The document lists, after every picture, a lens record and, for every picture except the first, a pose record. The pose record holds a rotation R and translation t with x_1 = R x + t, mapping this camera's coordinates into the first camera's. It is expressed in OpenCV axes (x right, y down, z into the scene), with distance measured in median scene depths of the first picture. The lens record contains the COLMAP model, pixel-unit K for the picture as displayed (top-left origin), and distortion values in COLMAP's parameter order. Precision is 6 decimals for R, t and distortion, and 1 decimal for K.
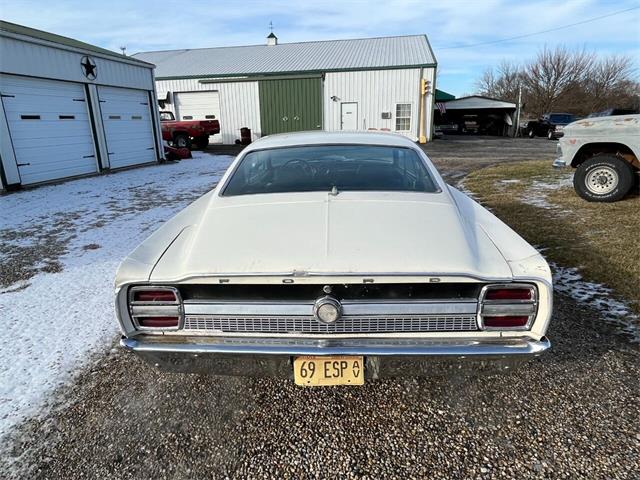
lens RADIAL K [[395.9, 0, 321.1], [0, 395.9, 237.1], [0, 0, 1]] dist [-0.003447, 0.000144]
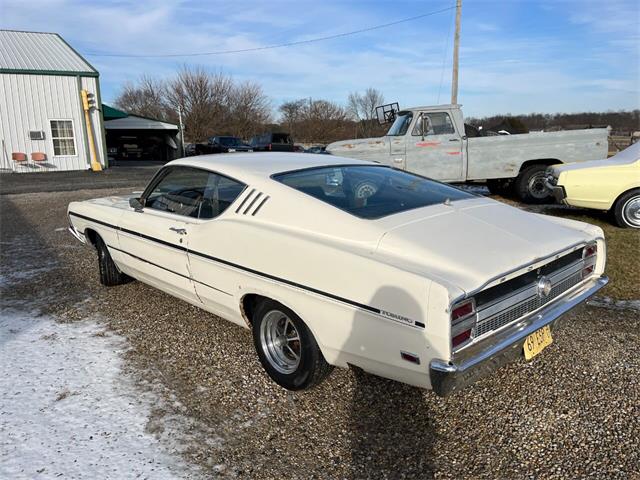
lens RADIAL K [[484.7, 0, 321.7], [0, 484.7, 237.0], [0, 0, 1]] dist [0.096634, -0.129461]
pose [[0.694431, -0.133804, 0.707009, -0.140695], [0.202320, 0.979228, -0.013399, -0.008332], [-0.690530, 0.152347, 0.707078, 0.031720]]
